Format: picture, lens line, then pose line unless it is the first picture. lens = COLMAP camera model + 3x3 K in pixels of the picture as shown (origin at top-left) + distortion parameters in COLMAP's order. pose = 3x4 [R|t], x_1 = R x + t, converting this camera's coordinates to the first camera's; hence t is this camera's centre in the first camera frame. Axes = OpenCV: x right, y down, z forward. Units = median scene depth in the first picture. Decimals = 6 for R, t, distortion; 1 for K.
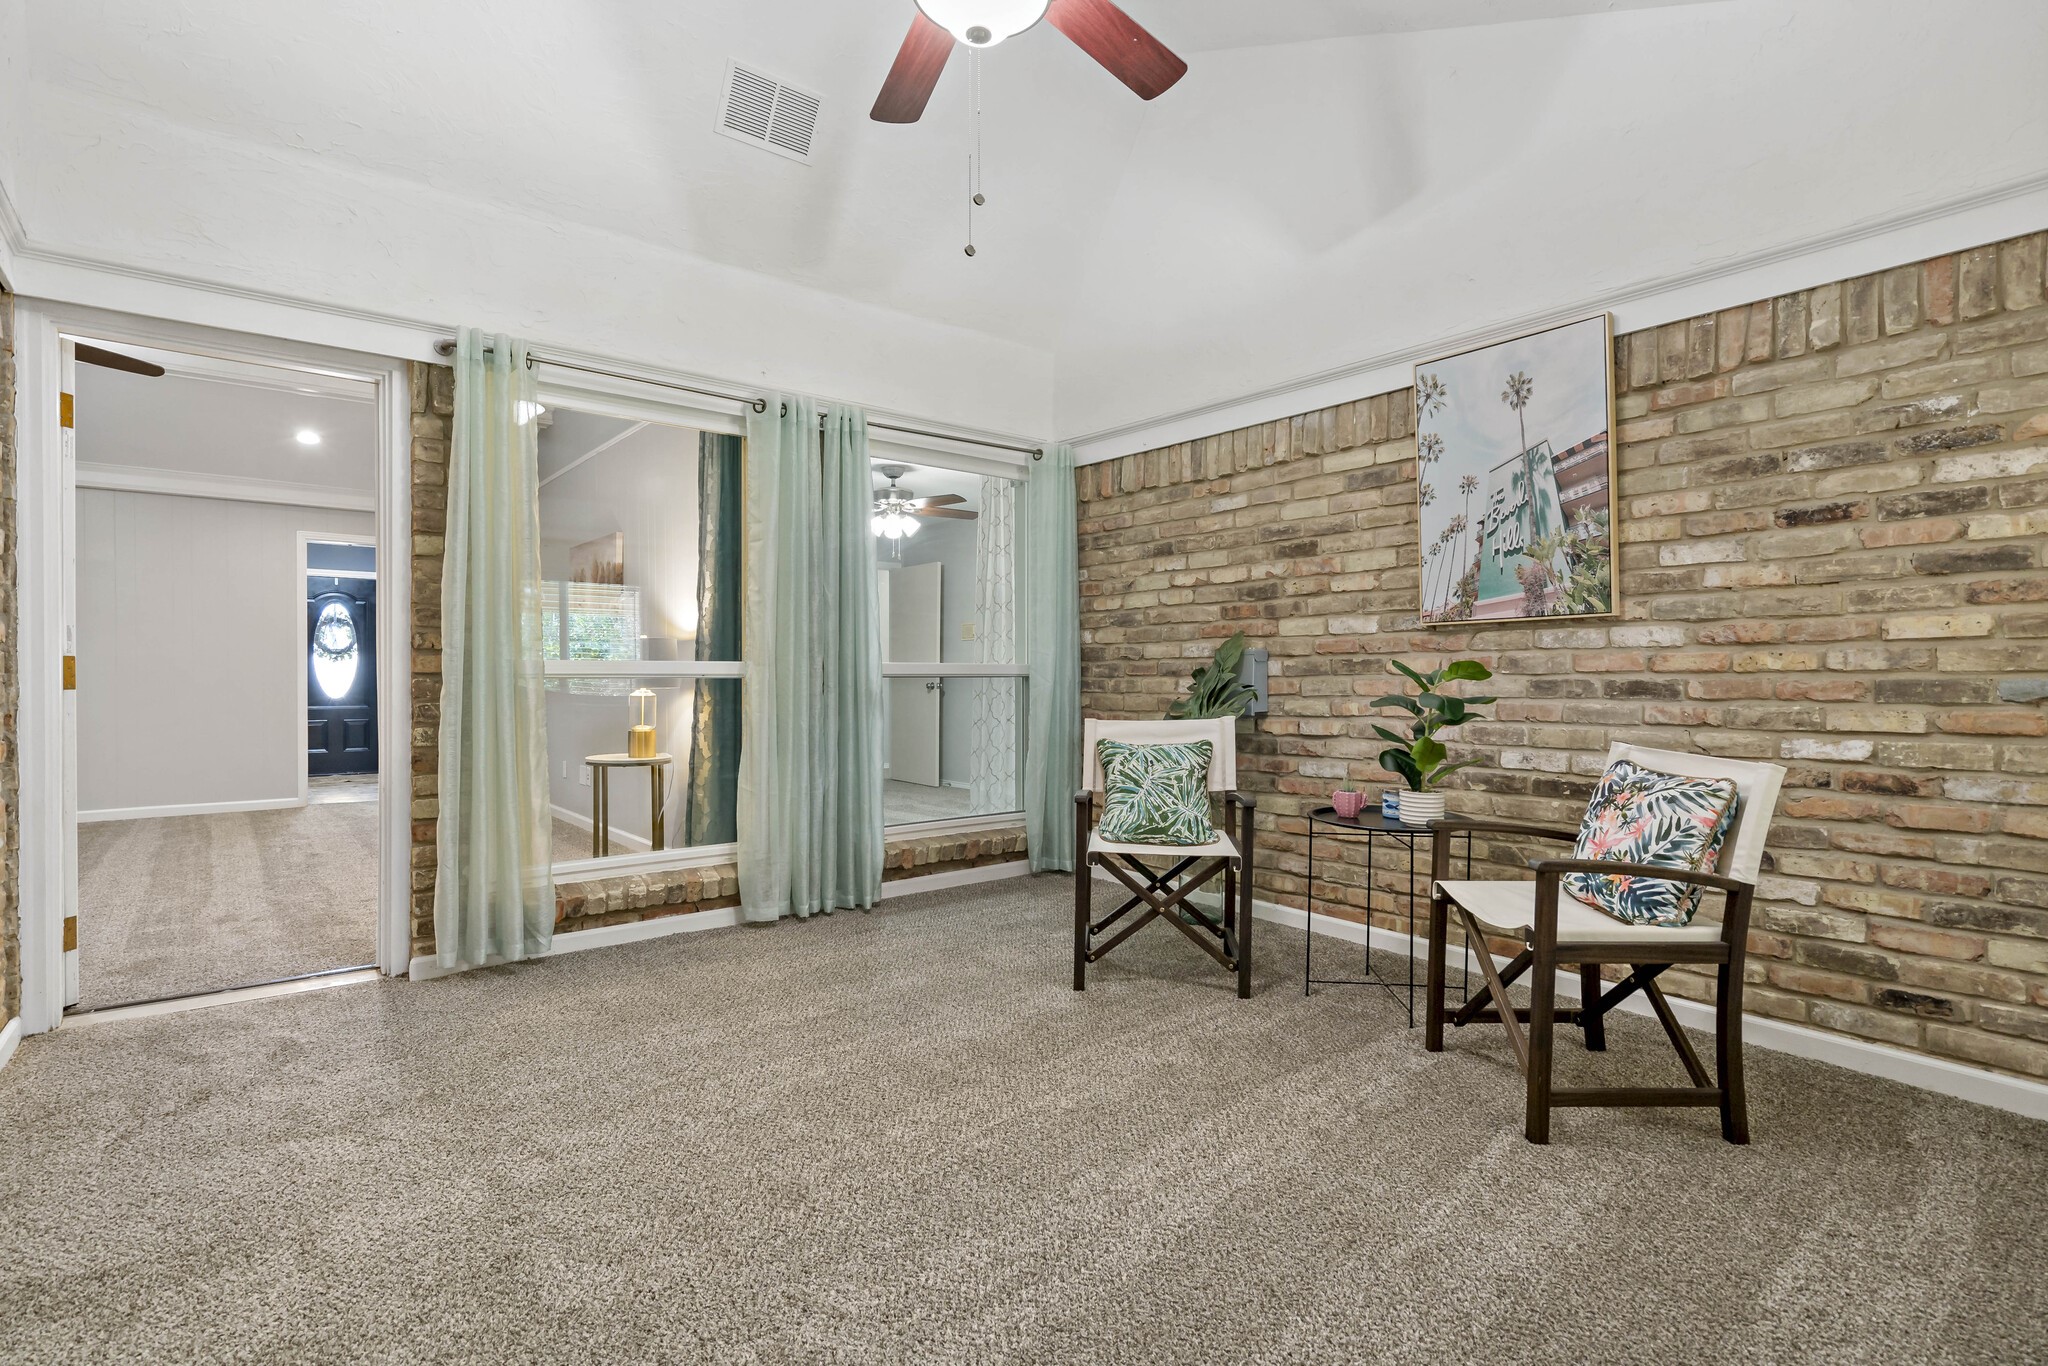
lens RADIAL K [[1013.8, 0, 1024.0], [0, 1013.8, 683.0], [0, 0, 1]] dist [0.000759, 0.000783]
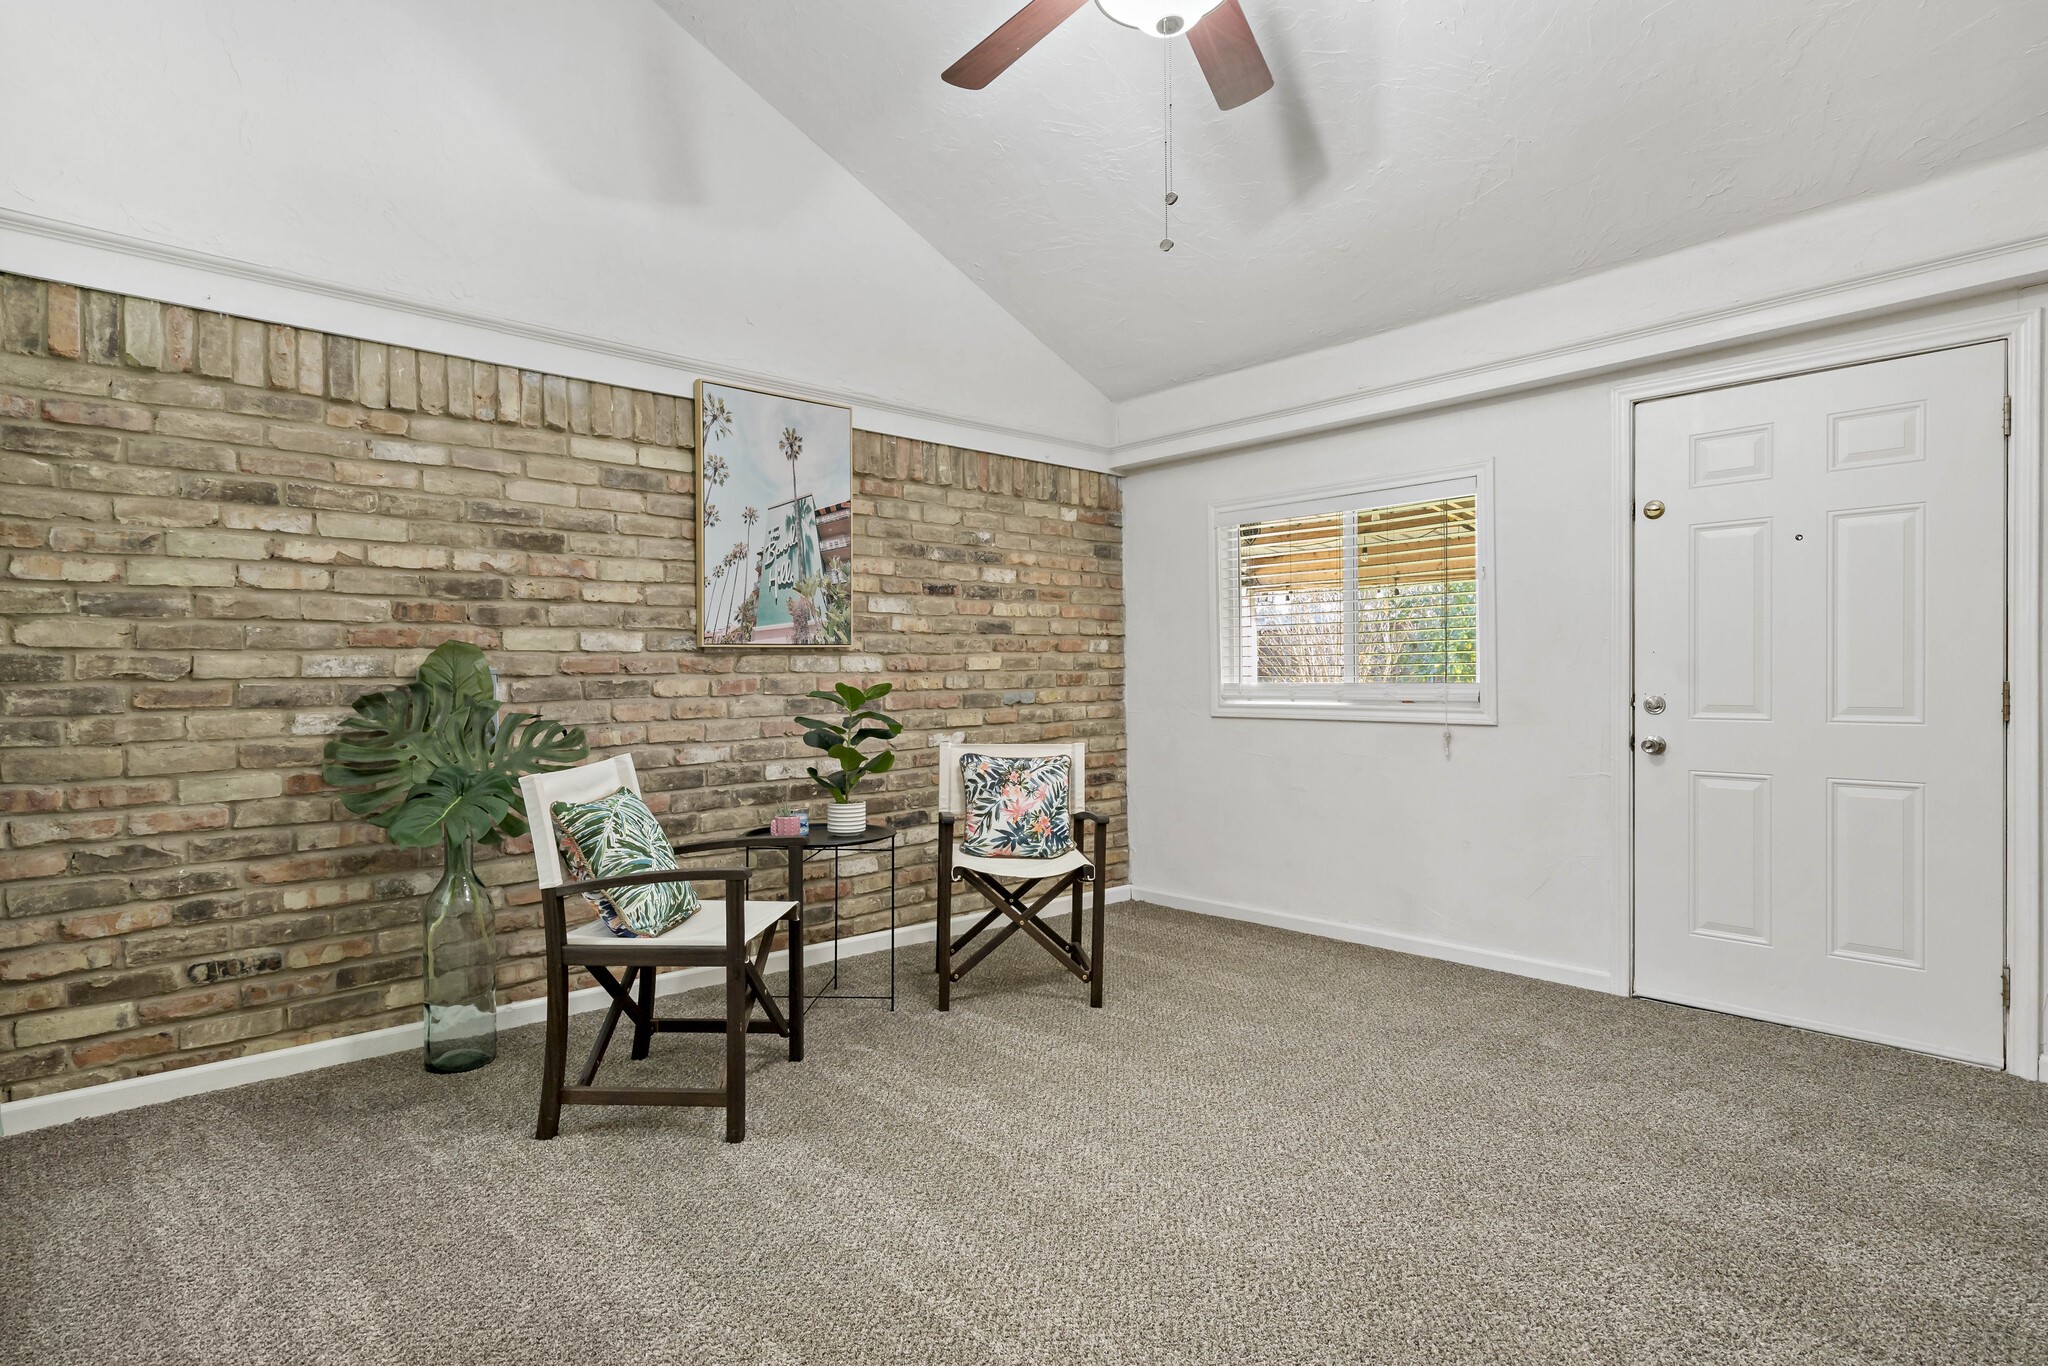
lens RADIAL K [[1013.8, 0, 1024.0], [0, 1013.8, 683.0], [0, 0, 1]] dist [0.000759, 0.000783]
pose [[-0.067854, -0.003451, 0.997689, -0.626269], [0.018624, 0.999815, 0.004725, -0.021099], [-0.997521, 0.018902, -0.067777, 0.780191]]
